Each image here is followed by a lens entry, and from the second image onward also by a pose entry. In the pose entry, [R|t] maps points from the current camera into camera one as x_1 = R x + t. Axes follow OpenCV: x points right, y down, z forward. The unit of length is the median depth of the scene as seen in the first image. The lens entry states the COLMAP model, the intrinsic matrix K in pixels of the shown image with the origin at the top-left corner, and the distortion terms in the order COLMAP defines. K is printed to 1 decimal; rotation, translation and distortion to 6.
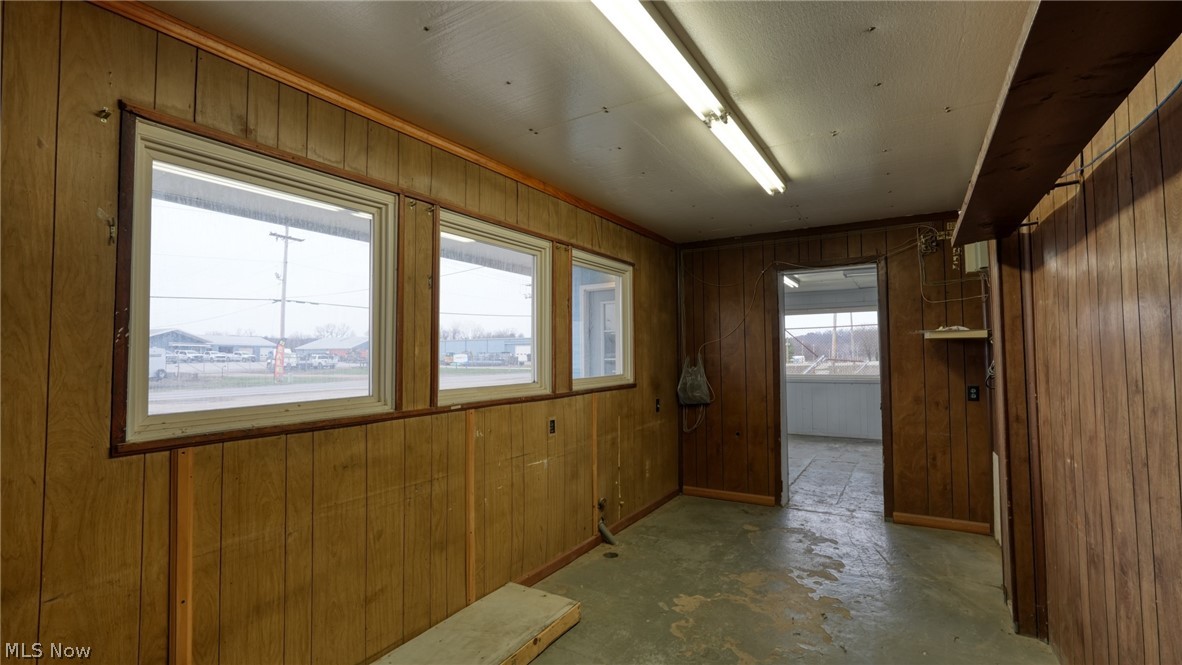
lens RADIAL K [[515.5, 0, 591.0], [0, 515.5, 332.5], [0, 0, 1]] dist [-0.020926, 0.009610]
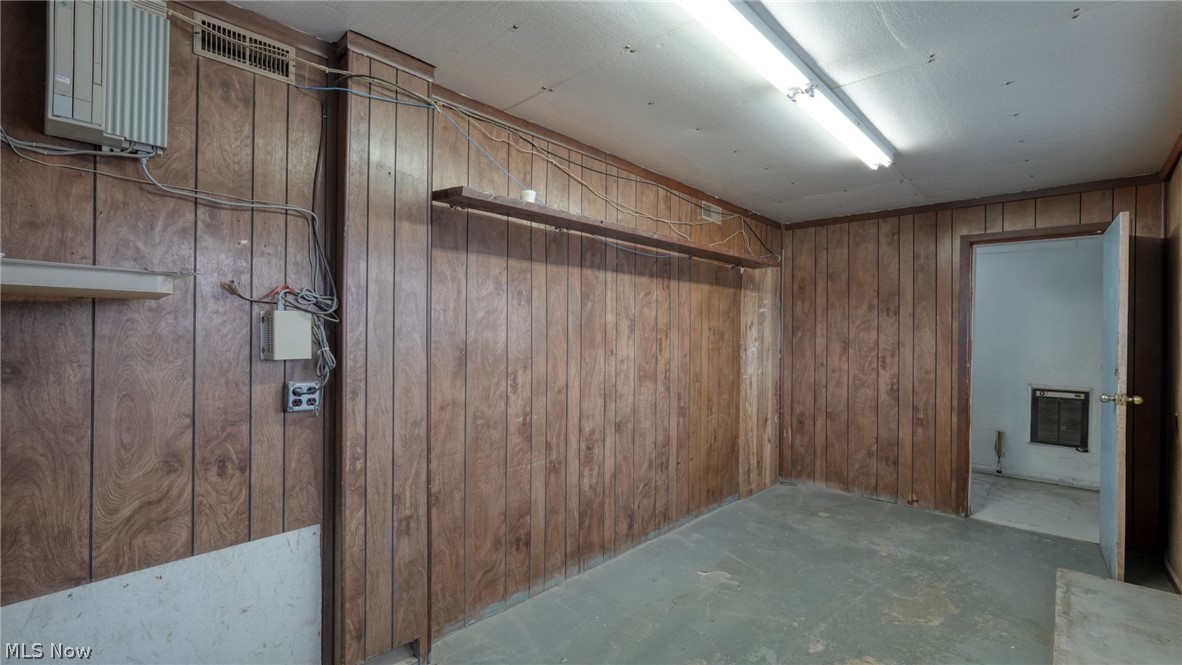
lens RADIAL K [[515.5, 0, 591.0], [0, 515.5, 332.5], [0, 0, 1]] dist [-0.020926, 0.009610]
pose [[-0.979879, 0.000621, 0.199589, 0.245764], [-0.010249, 0.998519, -0.053426, 0.048806], [-0.199327, -0.054397, -0.978422, 1.128482]]
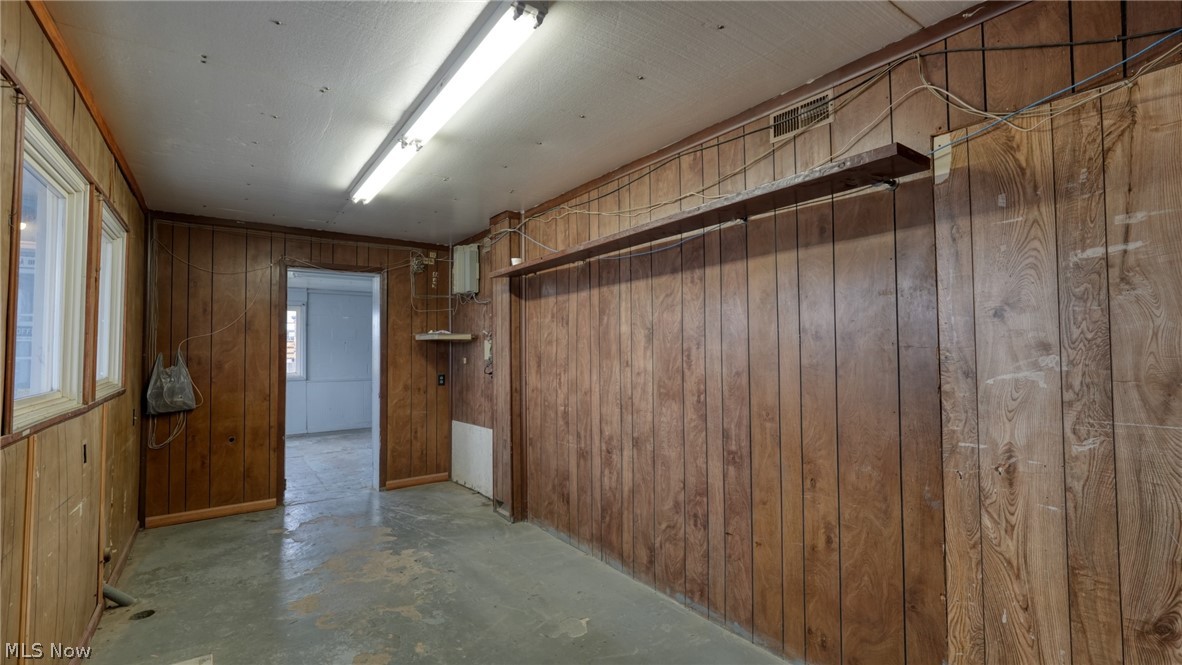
lens RADIAL K [[515.5, 0, 591.0], [0, 515.5, 332.5], [0, 0, 1]] dist [-0.020926, 0.009610]
pose [[0.383101, 0.036530, 0.922984, -0.369356], [-0.036803, 0.999028, -0.024264, 0.010702], [-0.922973, -0.024673, 0.384073, 0.100189]]
